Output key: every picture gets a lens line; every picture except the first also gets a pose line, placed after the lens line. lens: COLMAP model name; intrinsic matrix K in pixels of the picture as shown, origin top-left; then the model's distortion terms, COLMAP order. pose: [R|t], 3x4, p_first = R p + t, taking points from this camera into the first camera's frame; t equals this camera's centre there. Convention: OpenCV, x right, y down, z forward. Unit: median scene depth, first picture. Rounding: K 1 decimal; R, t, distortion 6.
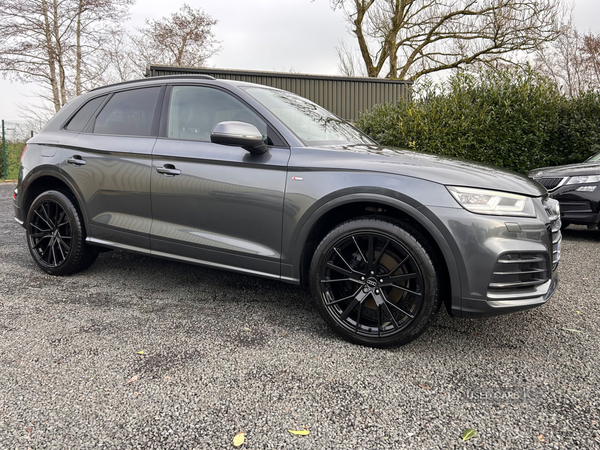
lens RADIAL K [[481.5, 0, 299.0], [0, 481.5, 194.5], [0, 0, 1]] dist [0.054691, -0.070306]
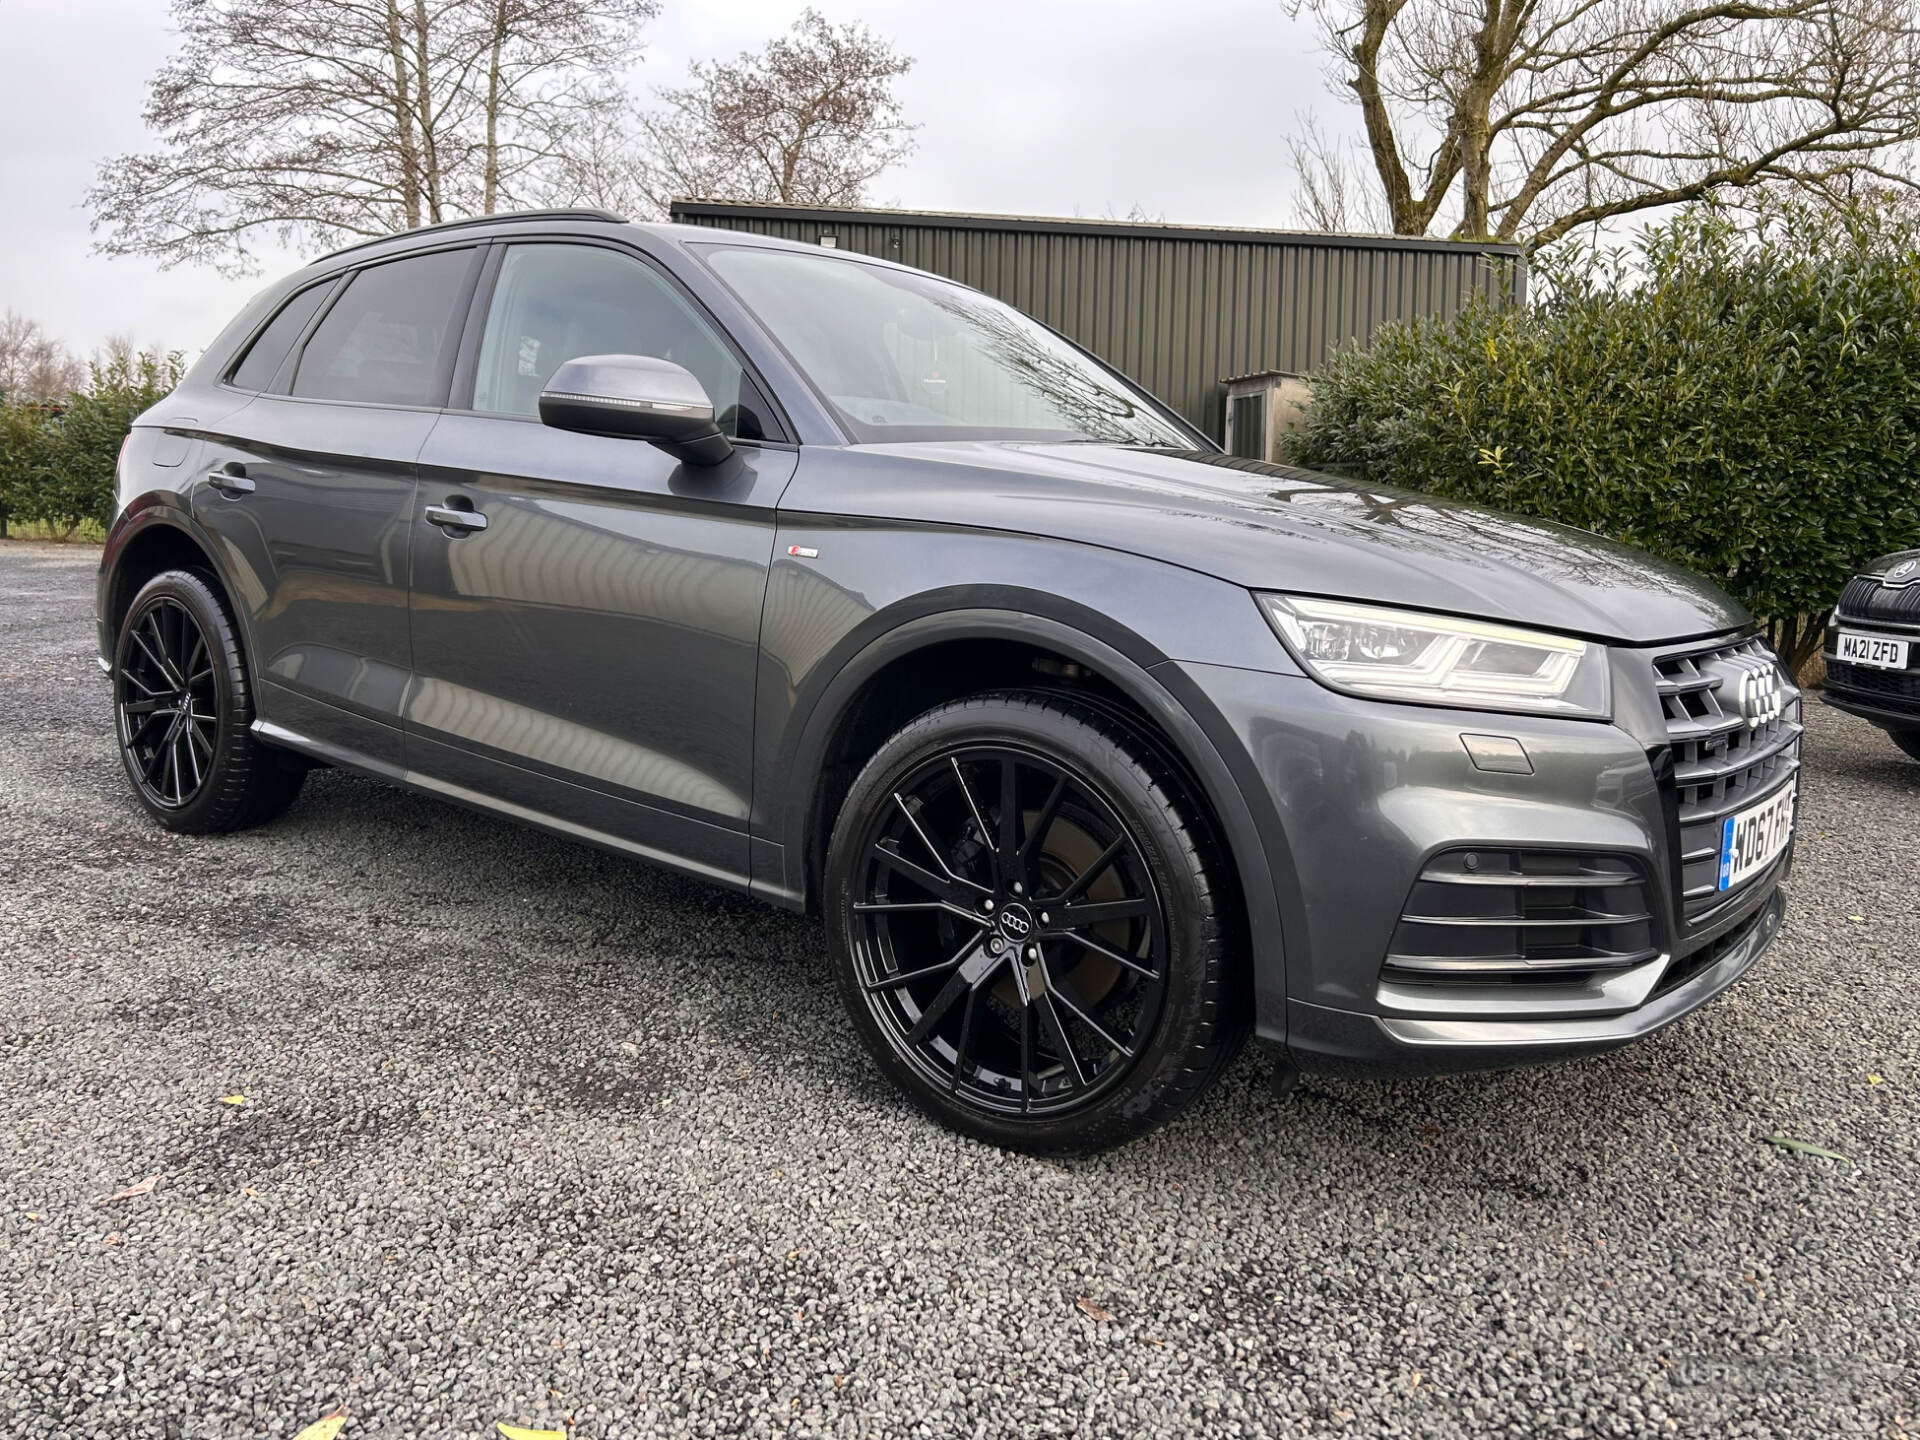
lens RADIAL K [[1520.7, 0, 957.4], [0, 1520.7, 625.9], [0, 0, 1]] dist [0.029099, -0.016280]
pose [[0.986989, 0.035610, -0.156797, 0.148814], [-0.034215, 0.999347, 0.011590, -0.001524], [0.157107, -0.006074, 0.987563, 0.062121]]
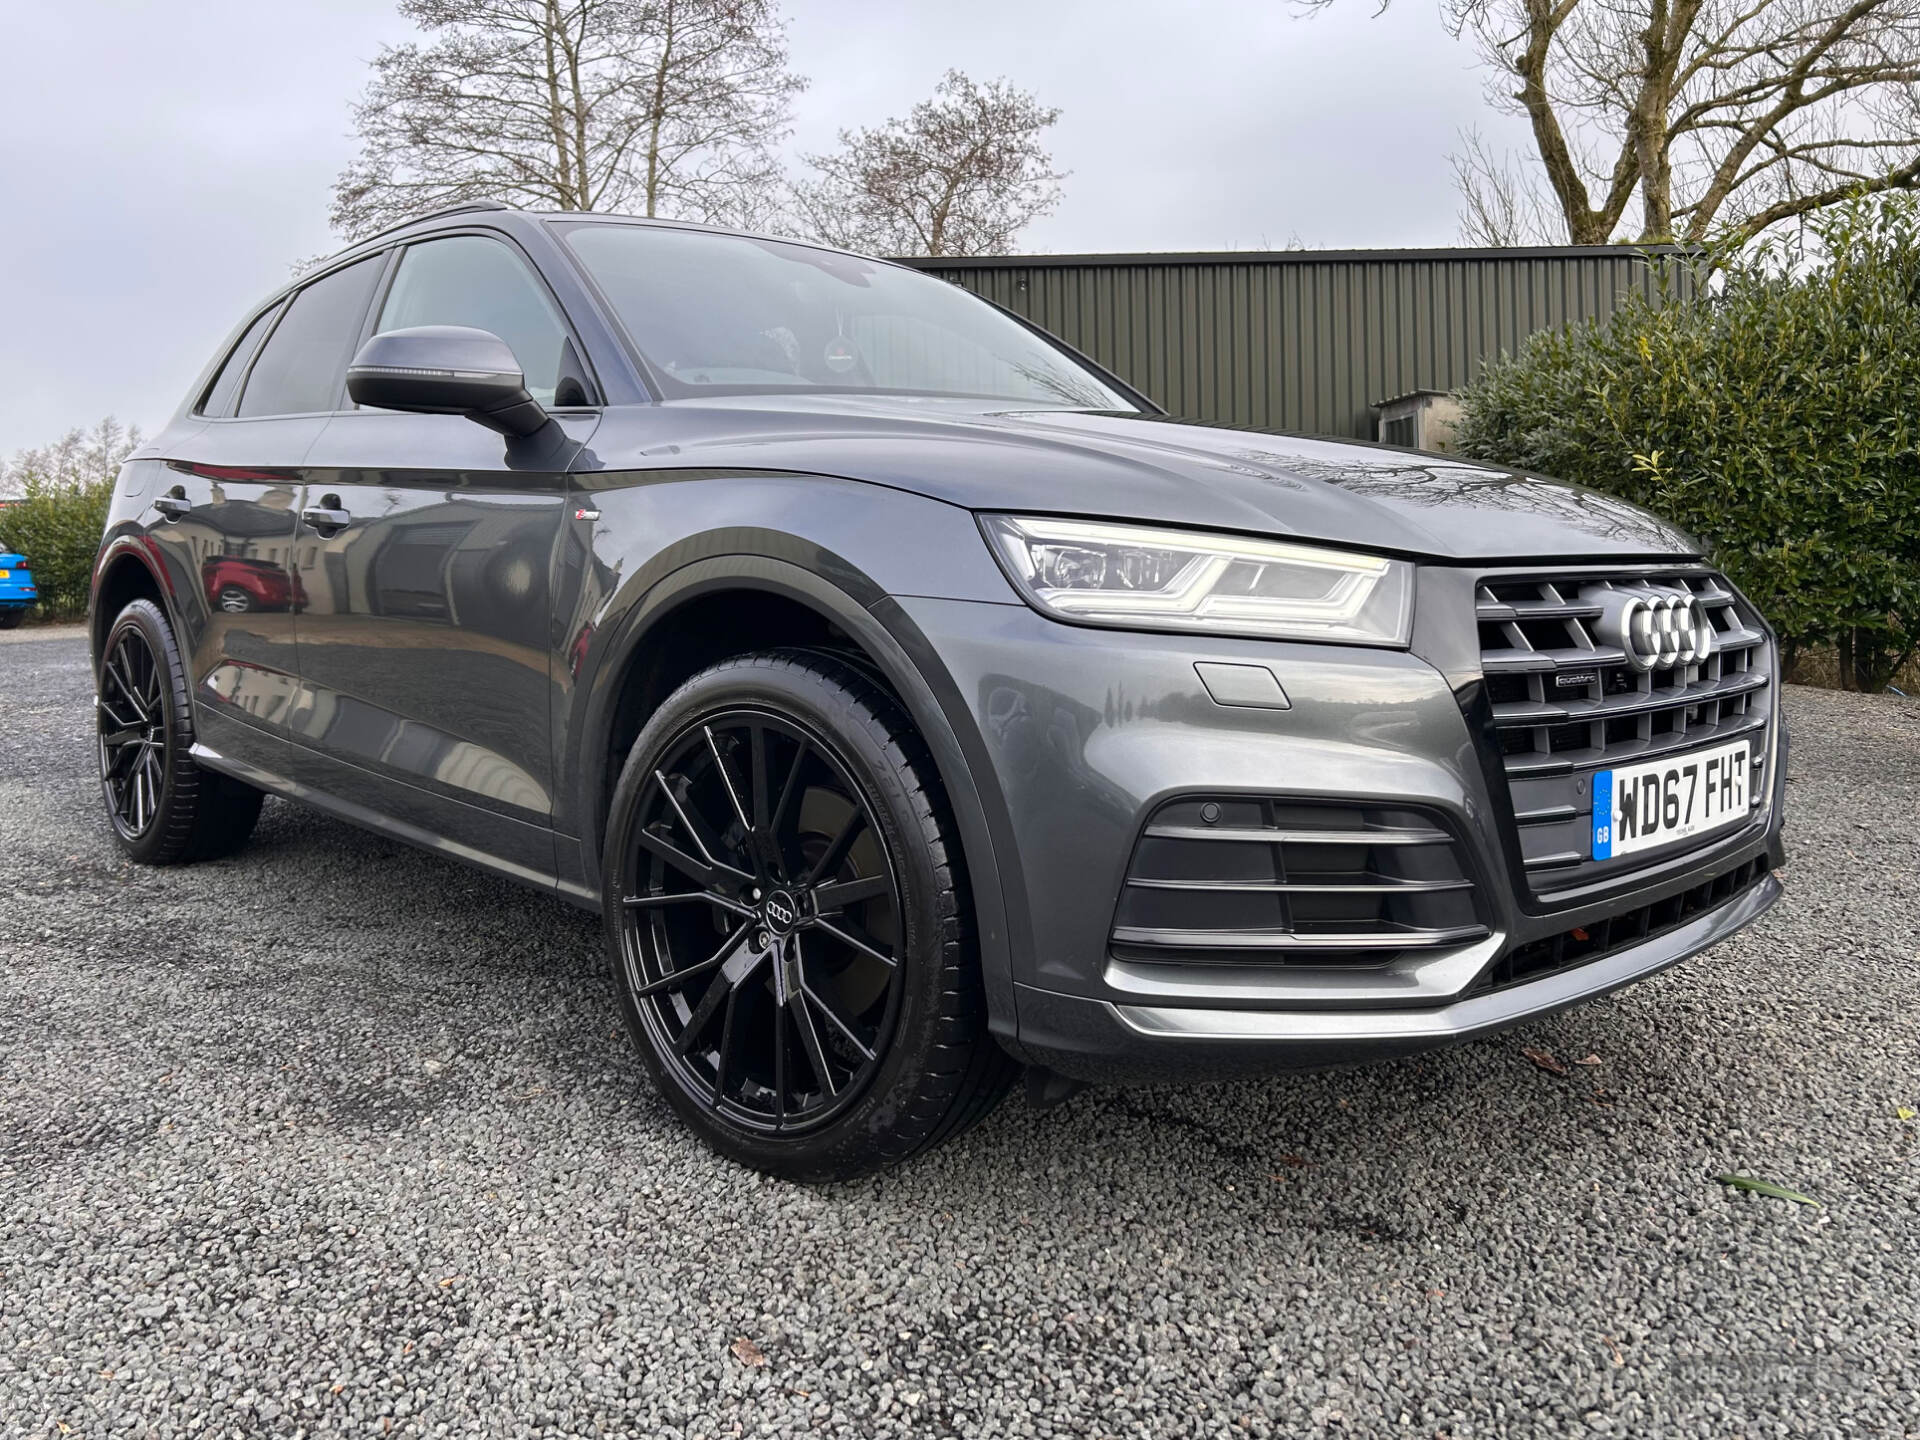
lens RADIAL K [[1541.3, 0, 959.9], [0, 1541.3, 584.4], [0, 0, 1]] dist [0.023560, -0.008080]
pose [[0.956175, -0.013863, -0.292469, 0.283791], [-0.002600, 0.998437, -0.055826, 0.033056], [0.292785, 0.054140, 0.954644, 0.146043]]
